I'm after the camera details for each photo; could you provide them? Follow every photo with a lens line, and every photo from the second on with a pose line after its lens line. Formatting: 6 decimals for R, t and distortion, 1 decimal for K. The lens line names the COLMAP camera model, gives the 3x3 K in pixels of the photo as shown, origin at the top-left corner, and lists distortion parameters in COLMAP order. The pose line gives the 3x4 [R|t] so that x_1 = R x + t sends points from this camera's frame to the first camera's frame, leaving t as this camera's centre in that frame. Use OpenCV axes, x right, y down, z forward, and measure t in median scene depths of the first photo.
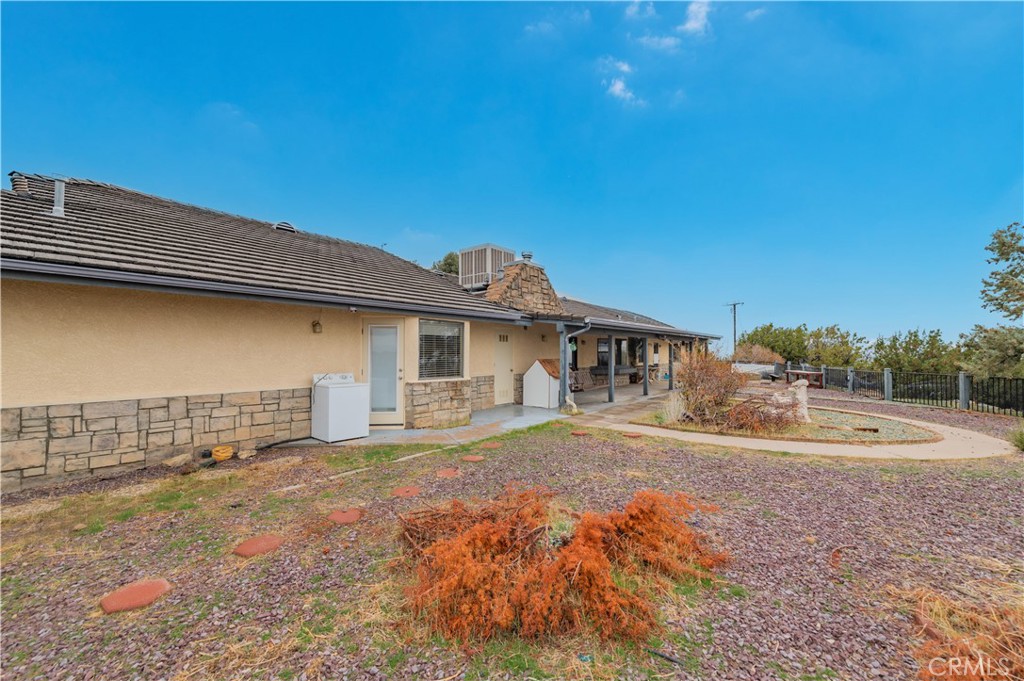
lens RADIAL K [[406.6, 0, 510.8], [0, 406.6, 346.8], [0, 0, 1]] dist [-0.001612, -0.000741]
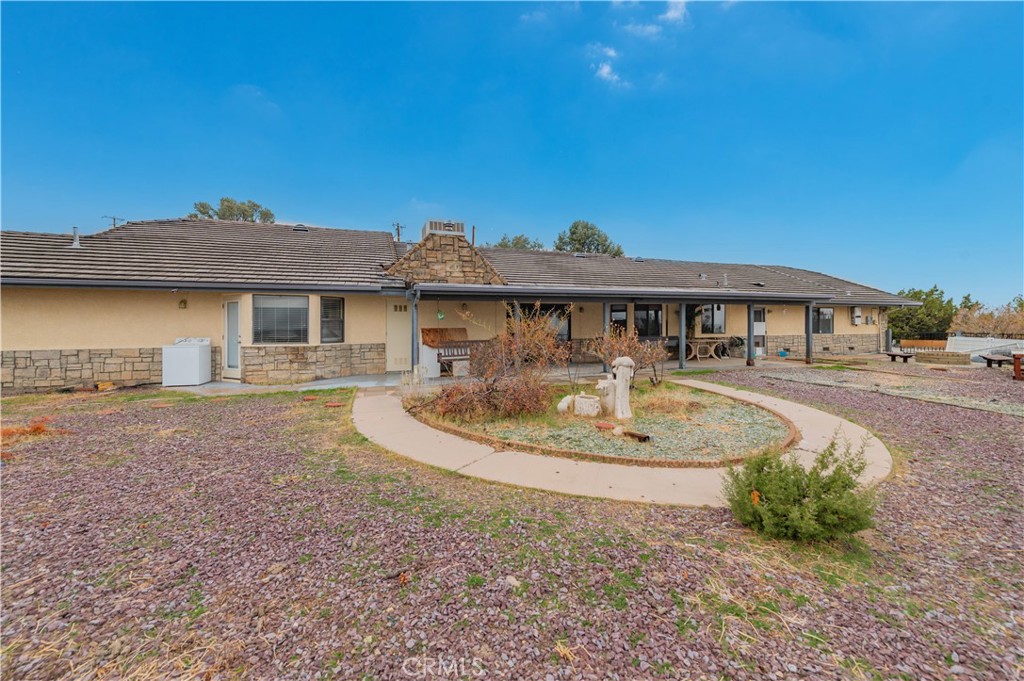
lens RADIAL K [[406.6, 0, 504.7], [0, 406.6, 319.6], [0, 0, 1]] dist [-0.001612, -0.000741]
pose [[0.846084, -0.014003, -0.532865, 1.096540], [0.014553, 0.999889, -0.003169, 0.022116], [0.532851, -0.005073, 0.846194, 0.368615]]
